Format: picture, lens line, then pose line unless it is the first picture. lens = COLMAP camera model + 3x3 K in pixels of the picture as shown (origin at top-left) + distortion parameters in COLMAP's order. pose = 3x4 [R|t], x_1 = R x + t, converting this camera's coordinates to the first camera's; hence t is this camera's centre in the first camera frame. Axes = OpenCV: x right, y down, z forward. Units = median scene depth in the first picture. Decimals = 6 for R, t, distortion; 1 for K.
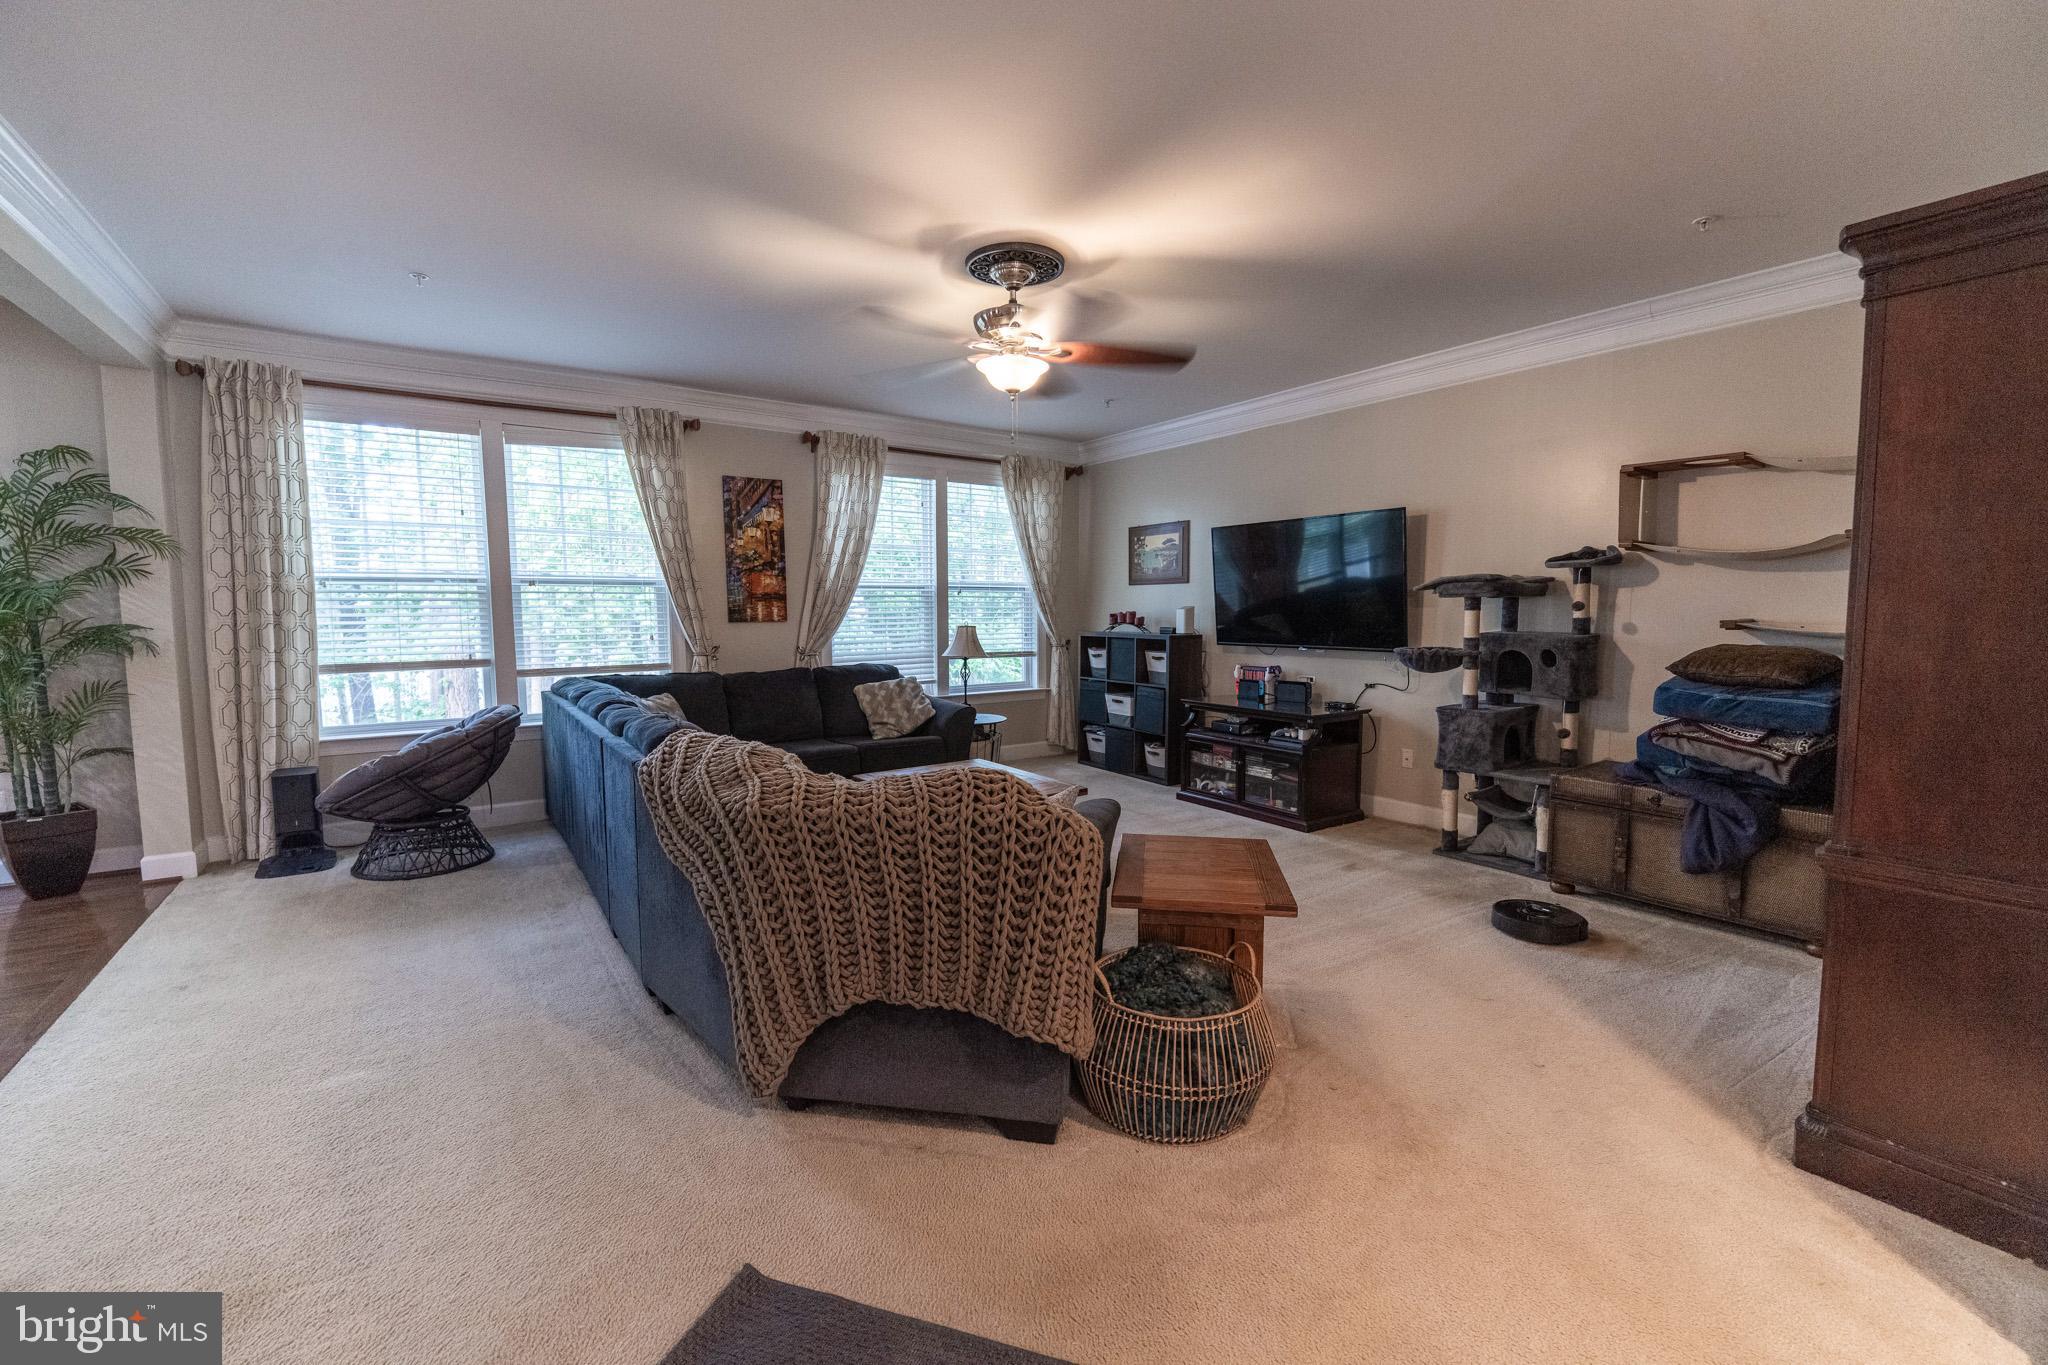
lens RADIAL K [[855.8, 0, 1033.8], [0, 855.8, 690.3], [0, 0, 1]] dist [0.000172, -0.000287]
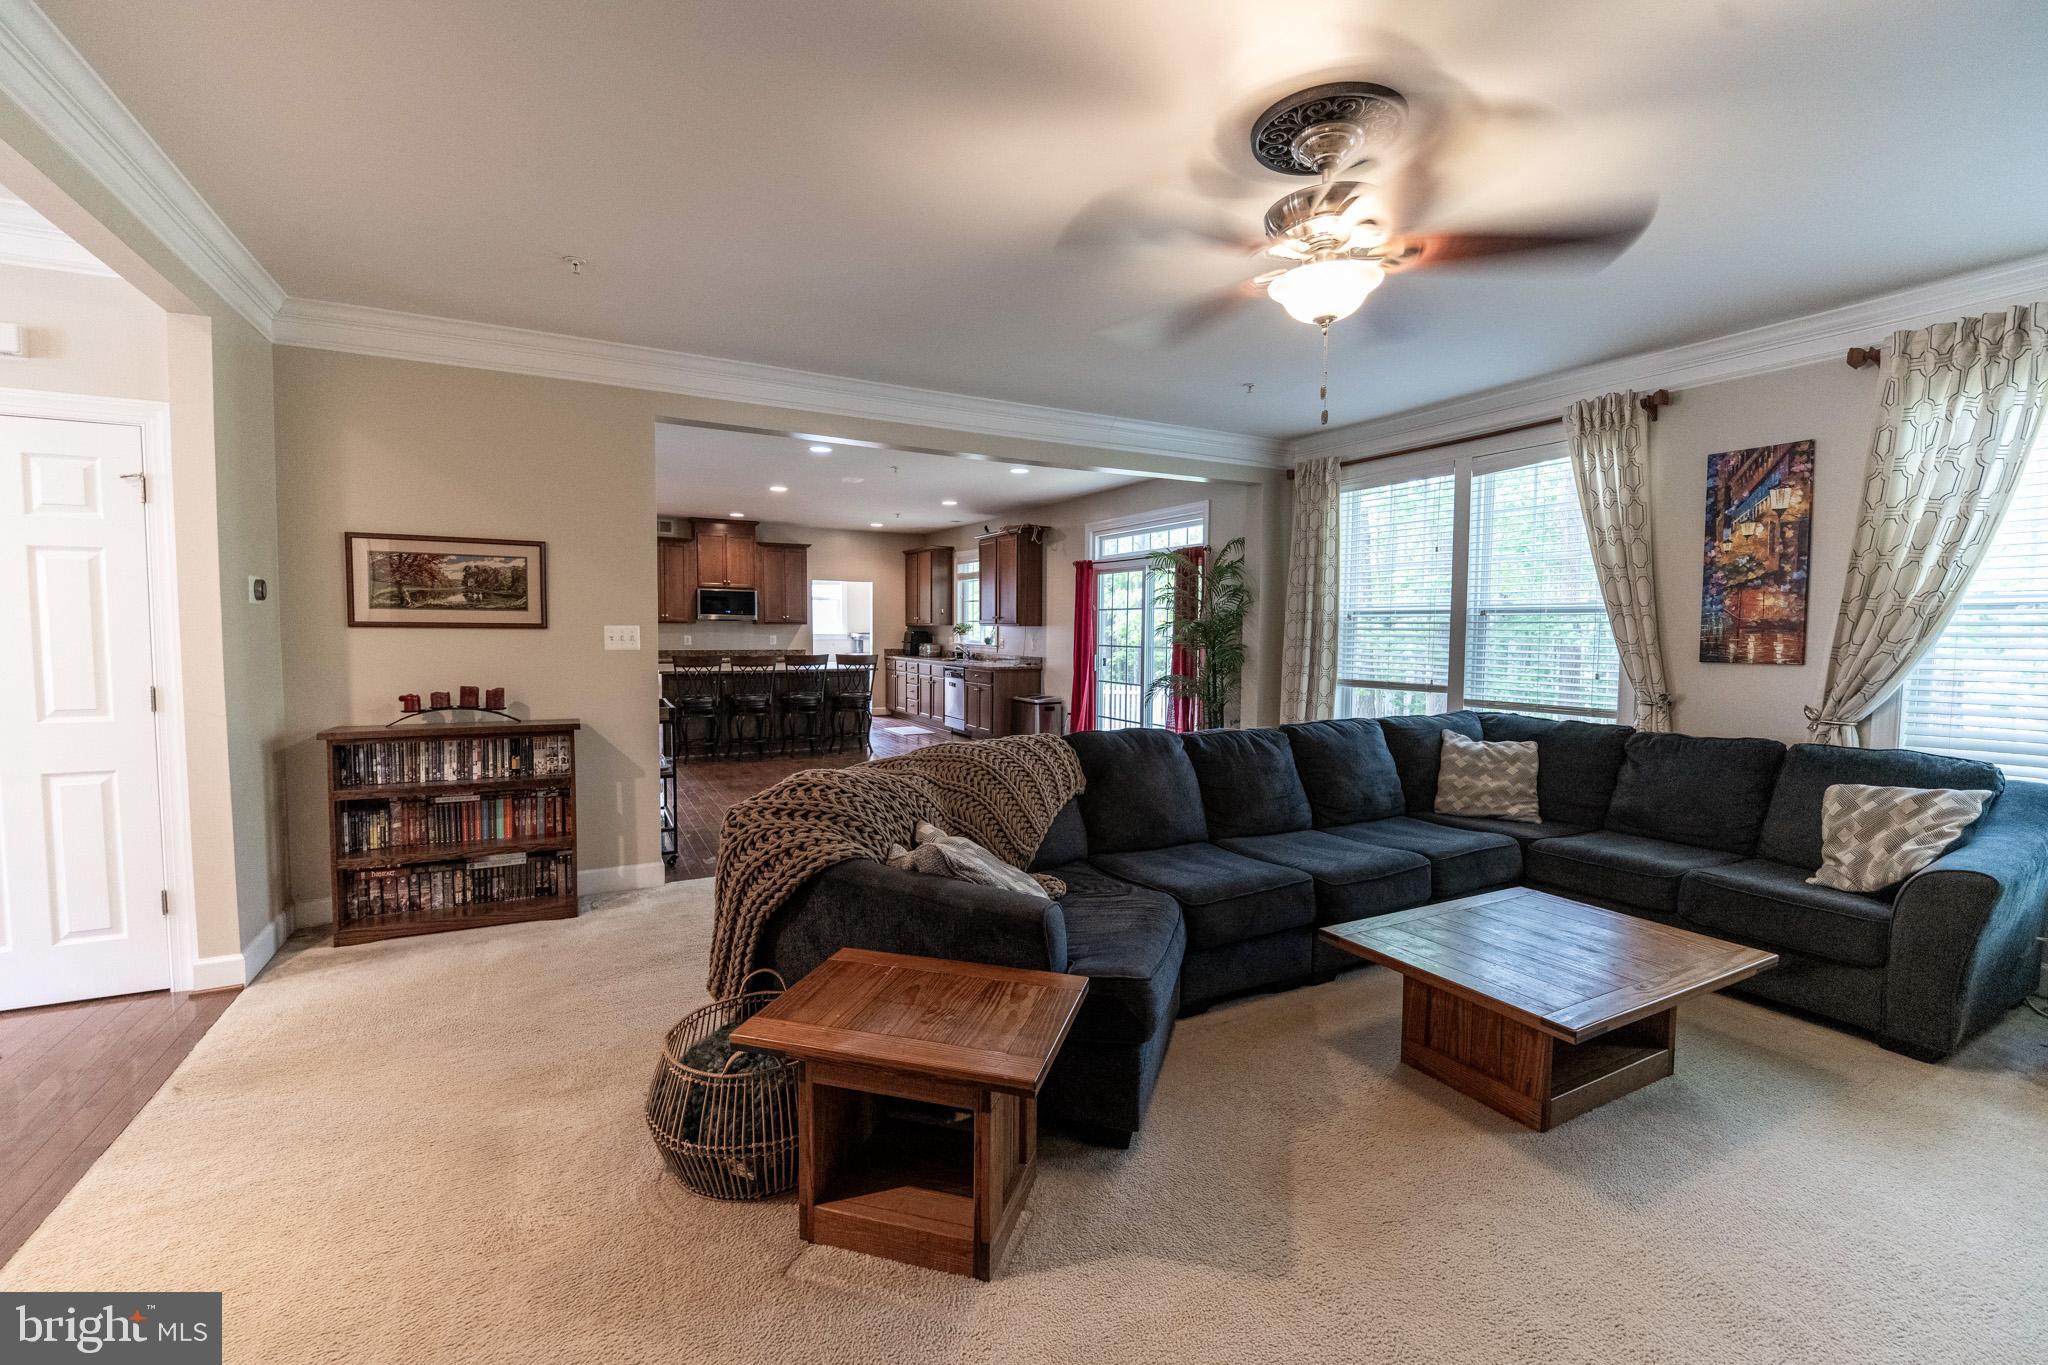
lens RADIAL K [[850.6, 0, 1029.1], [0, 850.6, 682.2], [0, 0, 1]] dist [0.000535, -0.009765]
pose [[-0.109760, 0.067656, -0.991653, 0.398598], [-0.098620, 0.992016, 0.078597, -0.064089], [0.989054, 0.106424, -0.102211, 0.531902]]
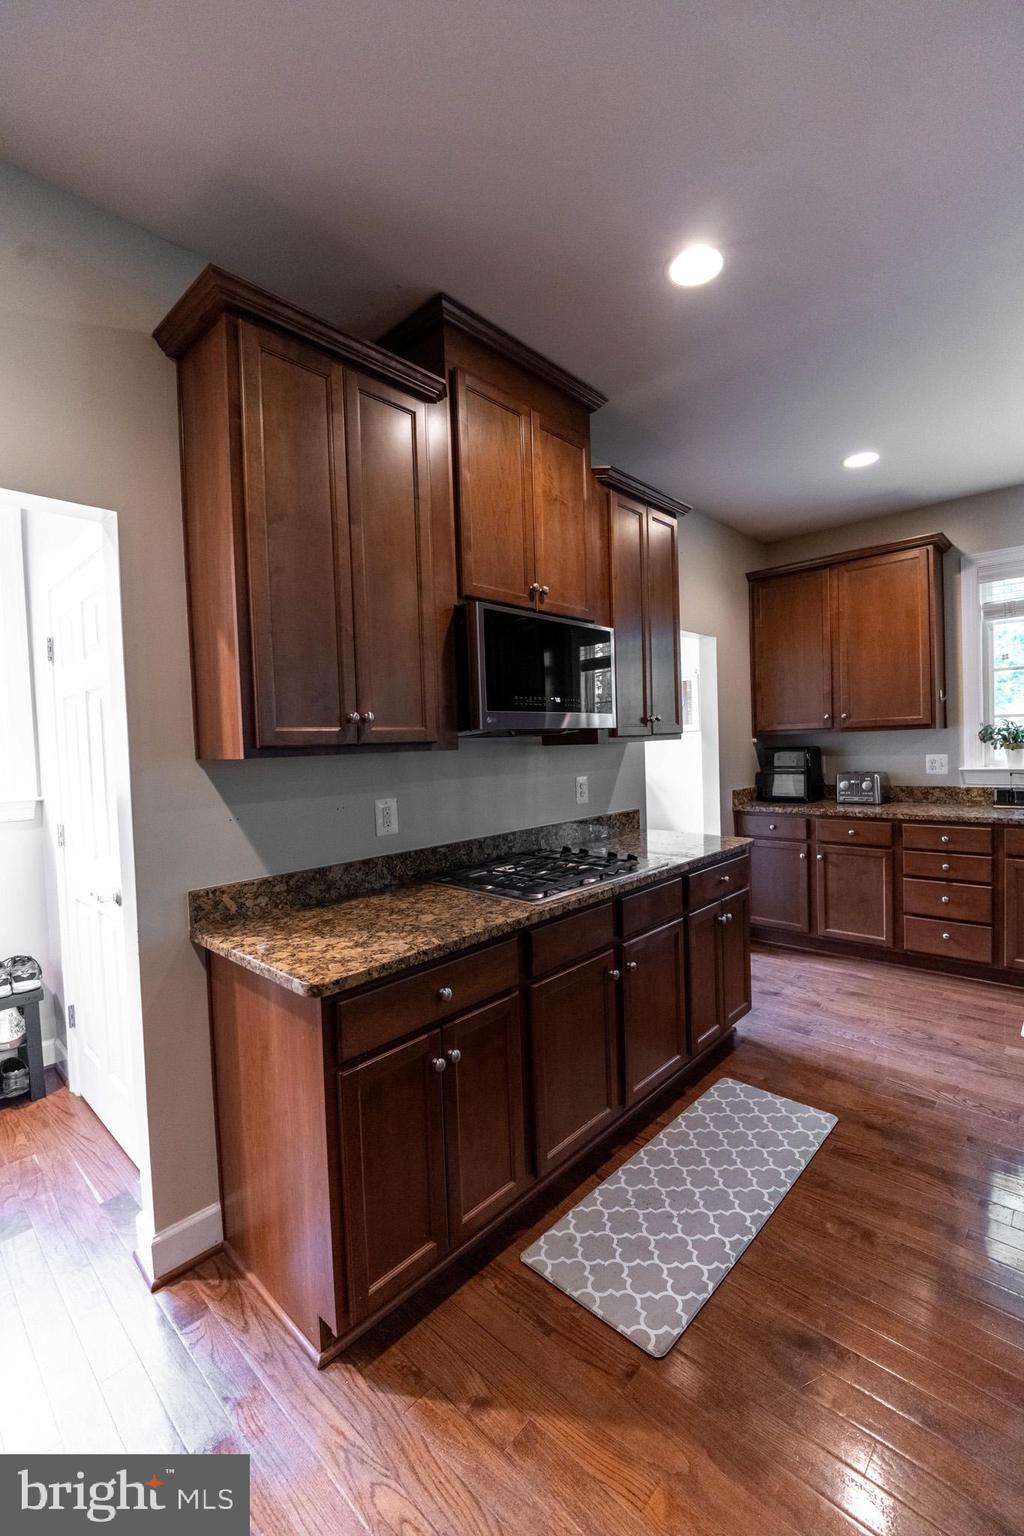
lens RADIAL K [[640.4, 0, 512.0], [0, 640.4, 768.0], [0, 0, 1]] dist [-0.003346, -0.000751]
pose [[0.215250, 0.039171, -0.975773, -0.970346], [-0.055443, 0.998074, 0.027836, 0.021549], [0.974984, 0.048108, 0.217007, -0.391682]]
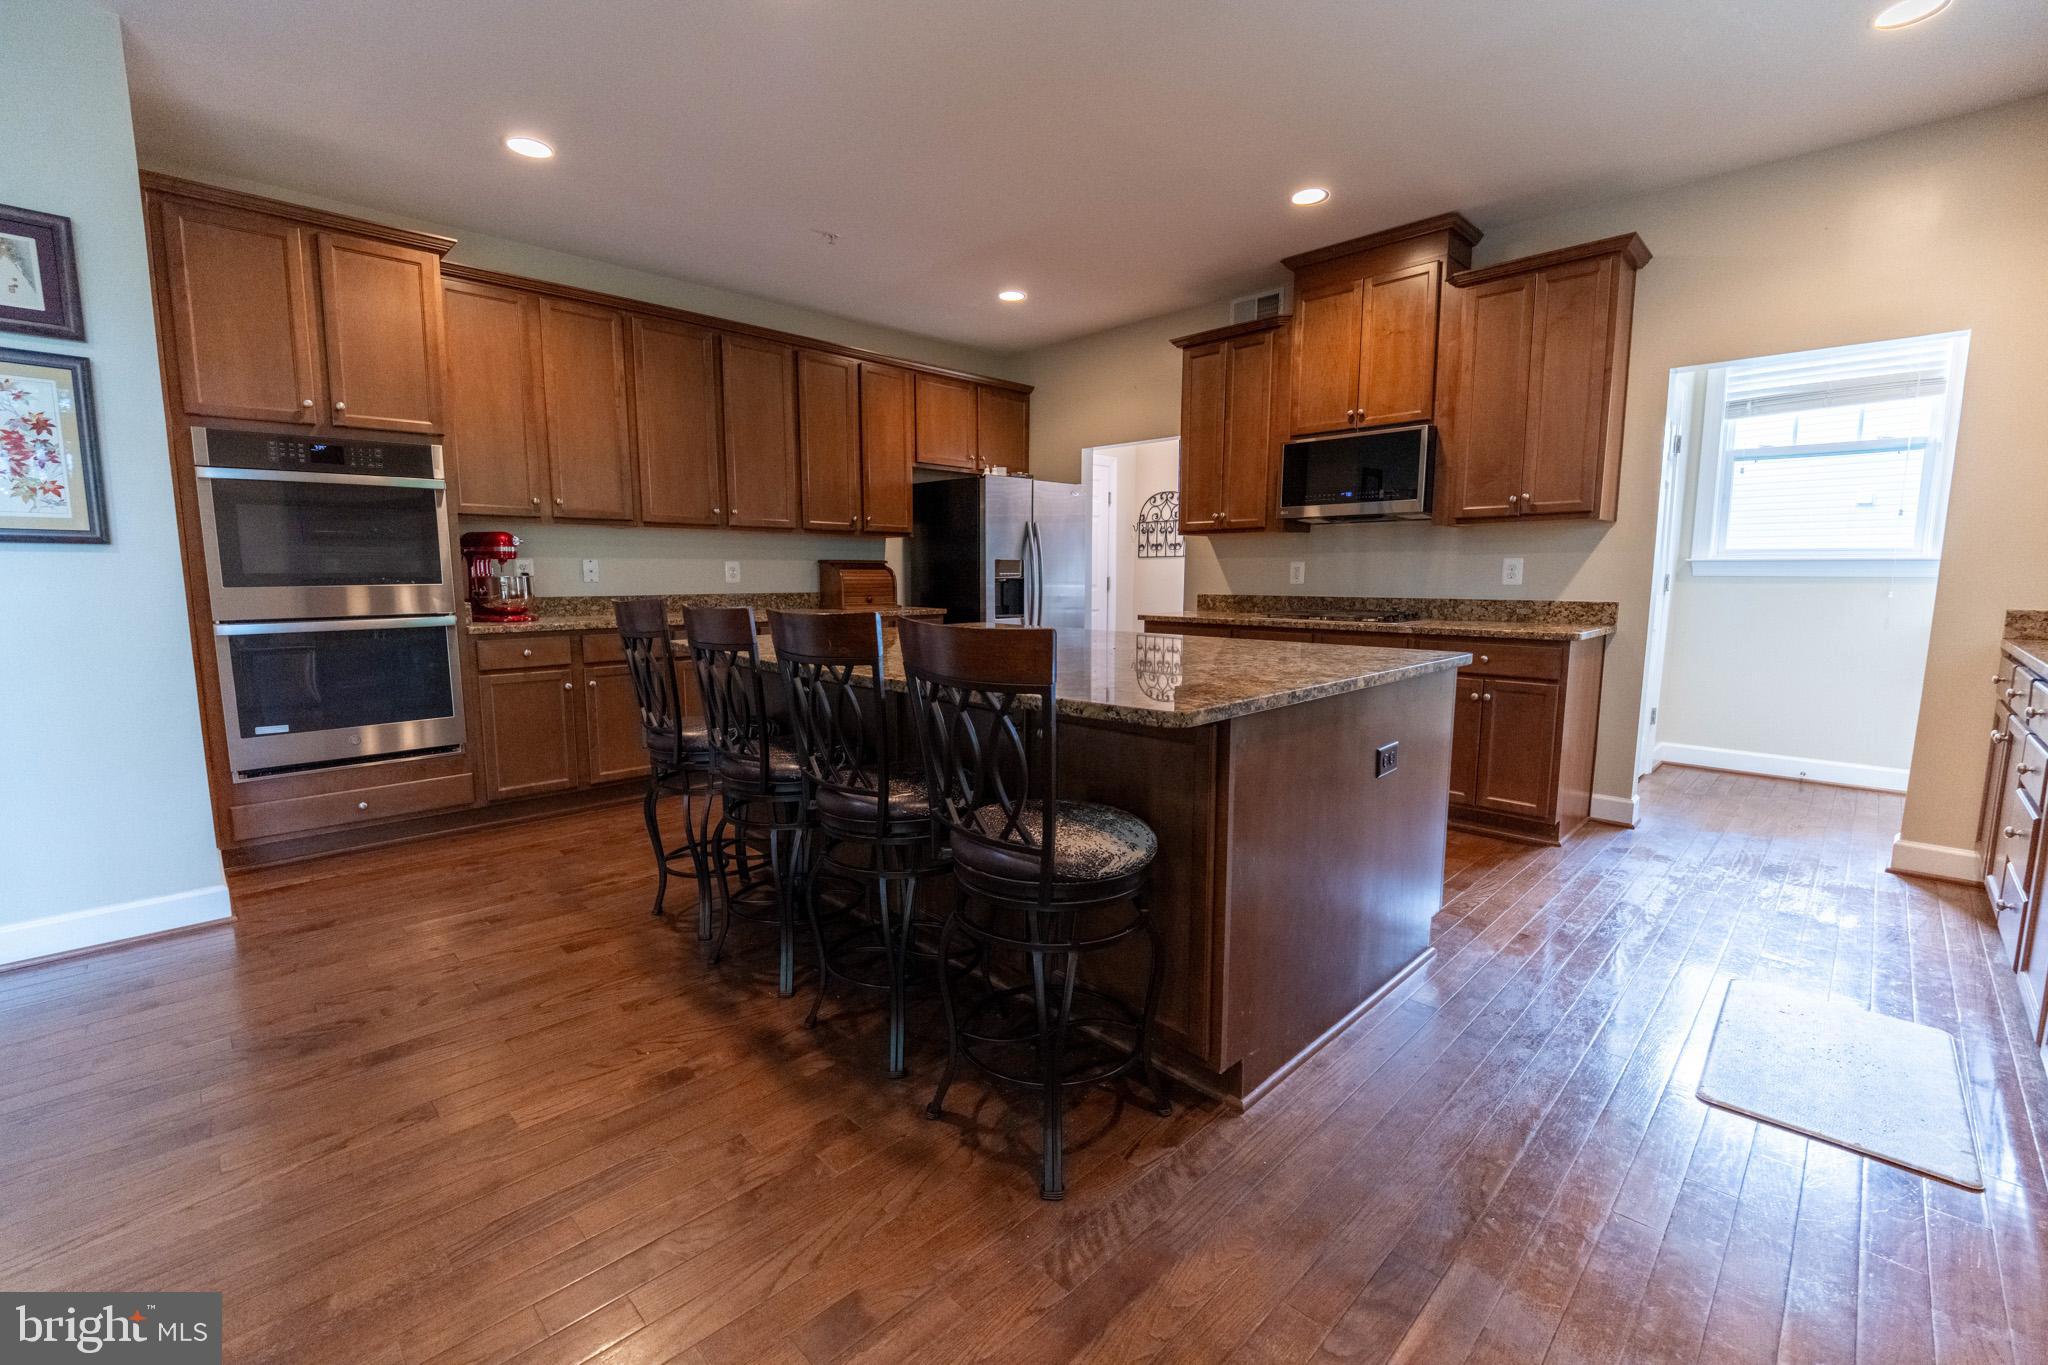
lens RADIAL K [[850.6, 0, 1029.1], [0, 850.6, 682.2], [0, 0, 1]] dist [0.000535, -0.009765]
pose [[-0.984724, 0.026131, -0.172149, -0.952981], [-0.011522, 0.976729, 0.214167, -0.003759], [0.173739, 0.212879, -0.961508, 0.330721]]
